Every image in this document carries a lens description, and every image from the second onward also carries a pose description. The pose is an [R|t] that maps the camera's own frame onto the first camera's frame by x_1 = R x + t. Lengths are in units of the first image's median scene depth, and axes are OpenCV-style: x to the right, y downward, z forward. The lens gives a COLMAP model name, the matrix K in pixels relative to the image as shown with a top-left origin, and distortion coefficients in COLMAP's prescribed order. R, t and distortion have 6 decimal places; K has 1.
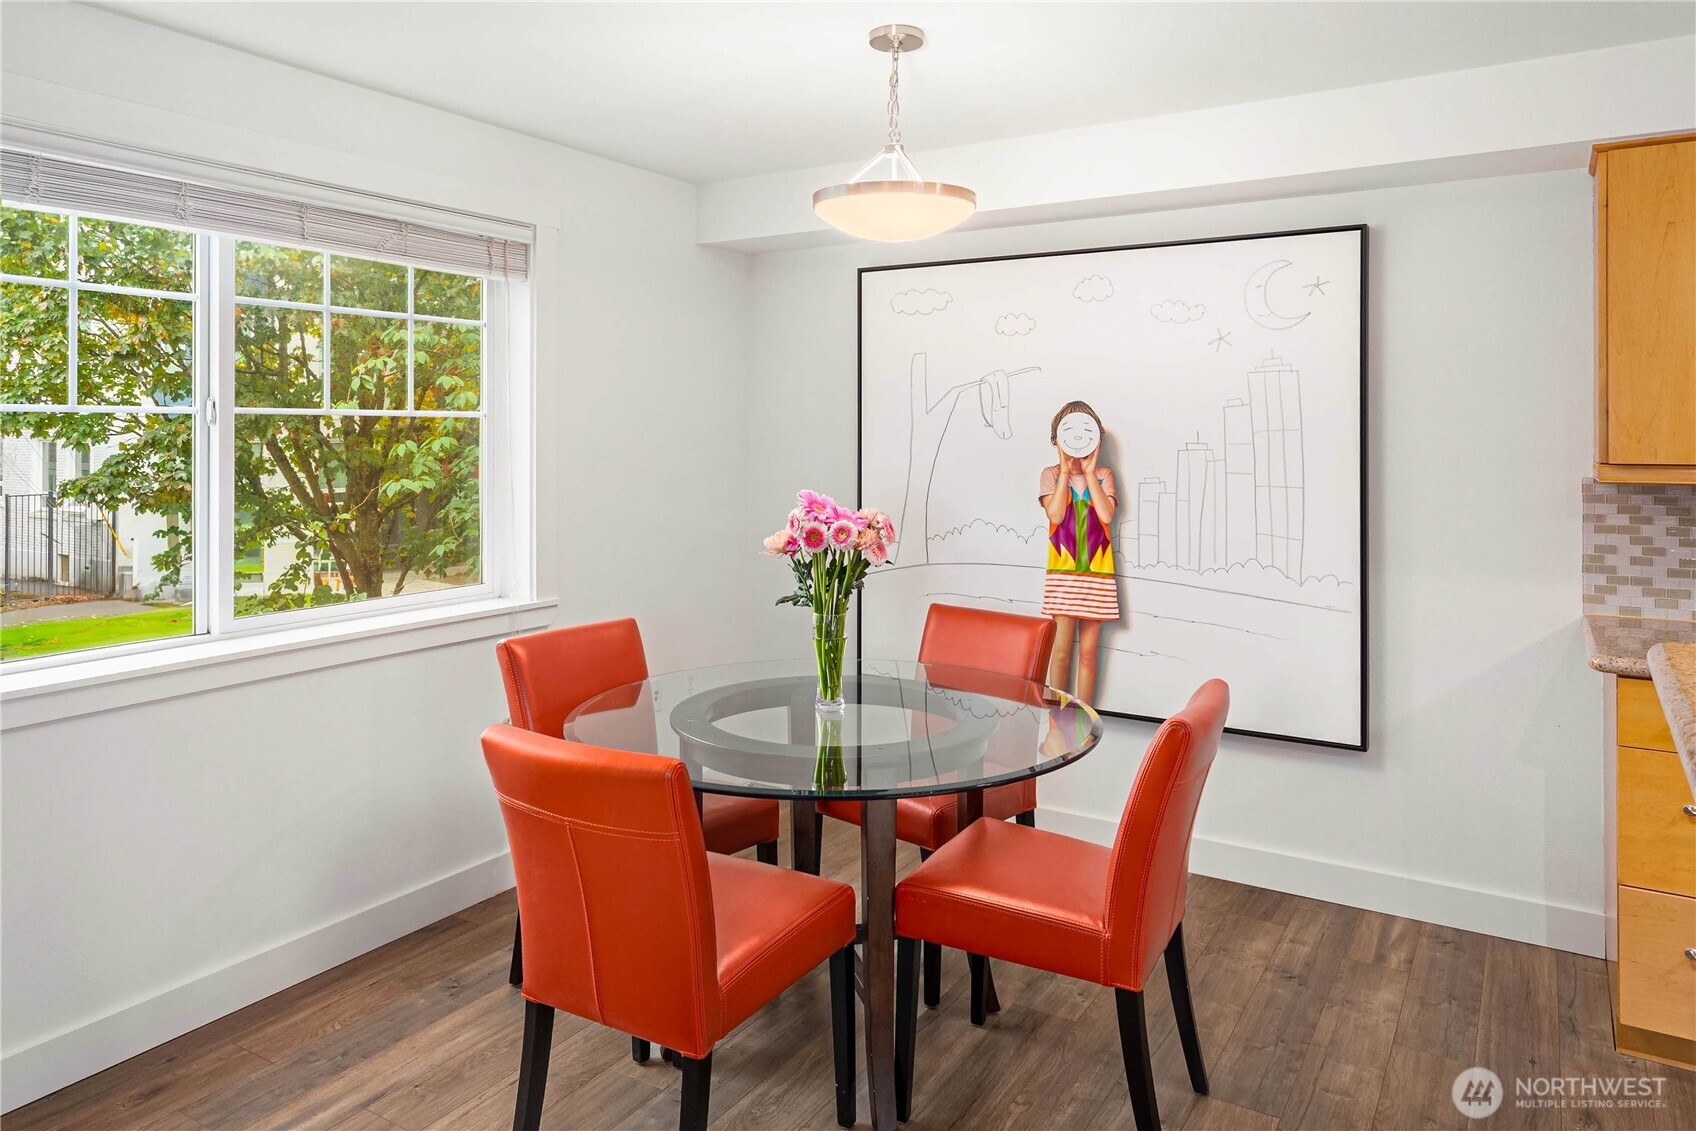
lens RADIAL K [[1144.2, 0, 850.6], [0, 1144.2, 435.1], [0, 0, 1]] dist [-0.001104, 0.002390]
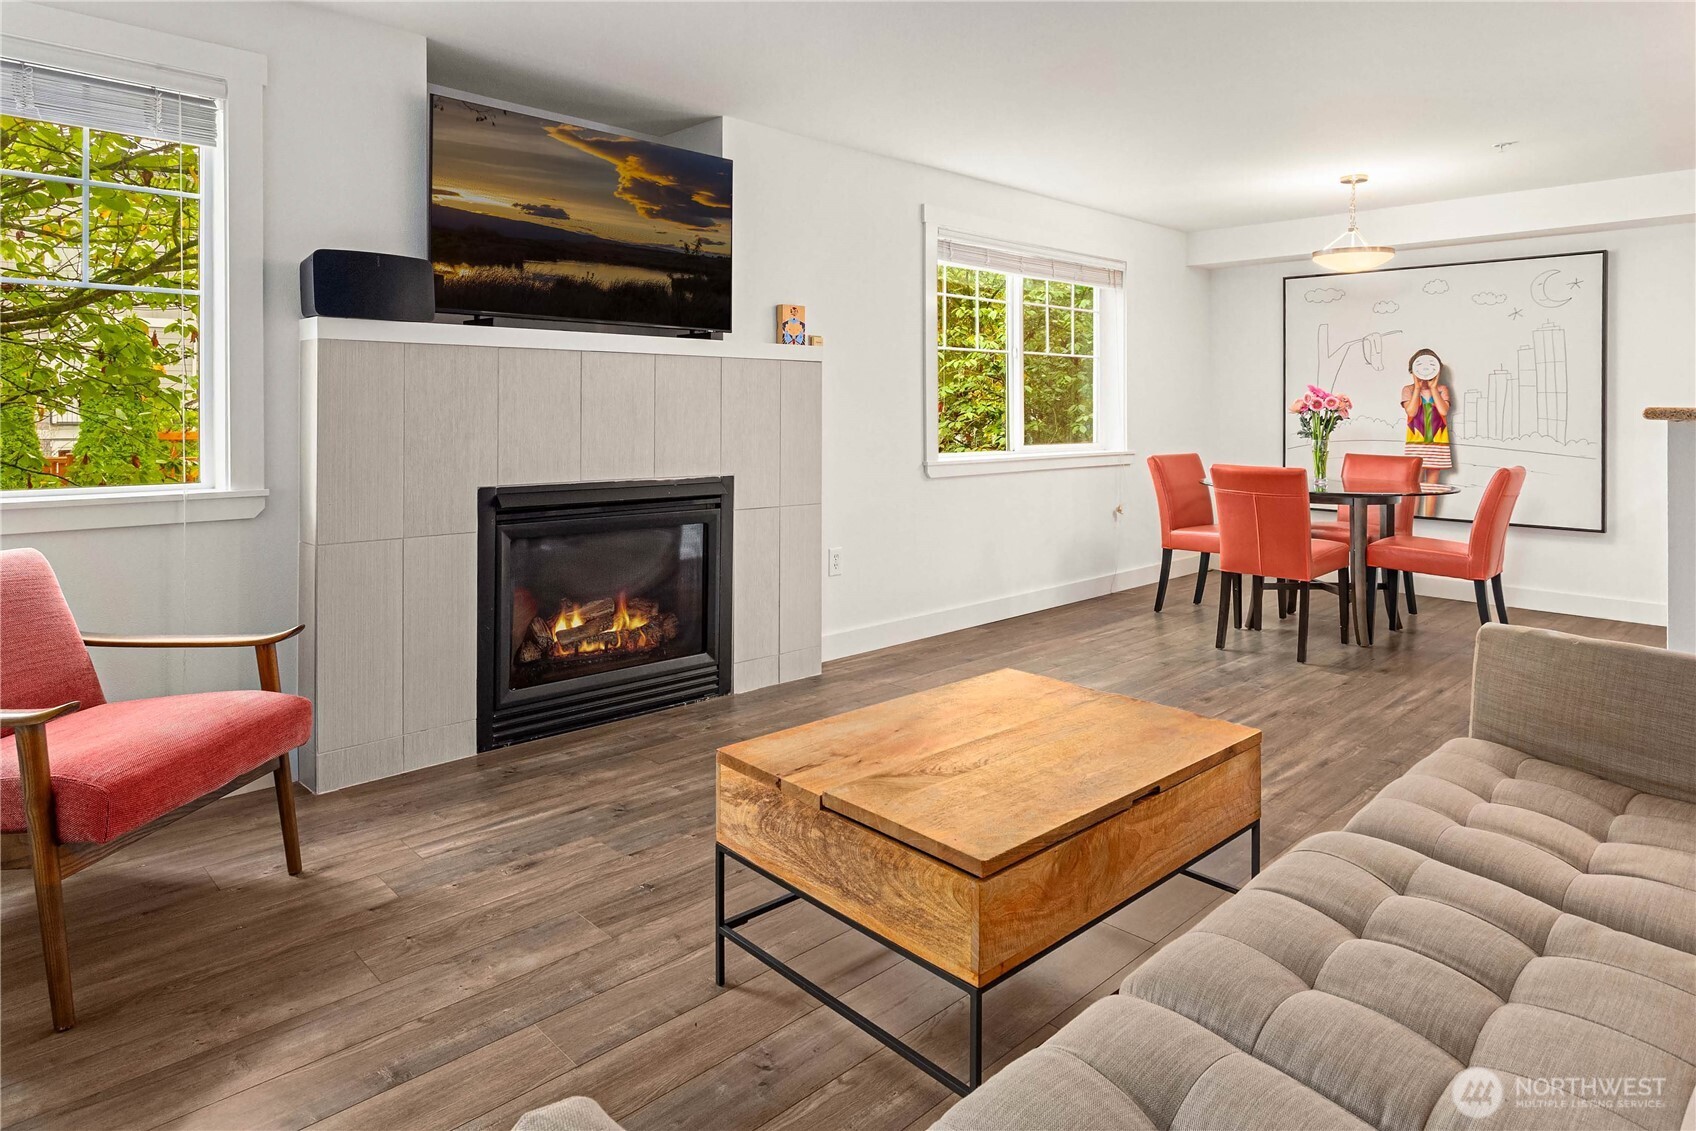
lens RADIAL K [[1011.6, 0, 877.1], [0, 1011.6, 400.9], [0, 0, 1]] dist [0.022569, 0.000013]
pose [[0.973959, 0.004392, -0.226682, -0.291712], [-0.004949, 0.999986, -0.001889, 0.061947], [0.226671, 0.002962, 0.973967, -0.795993]]
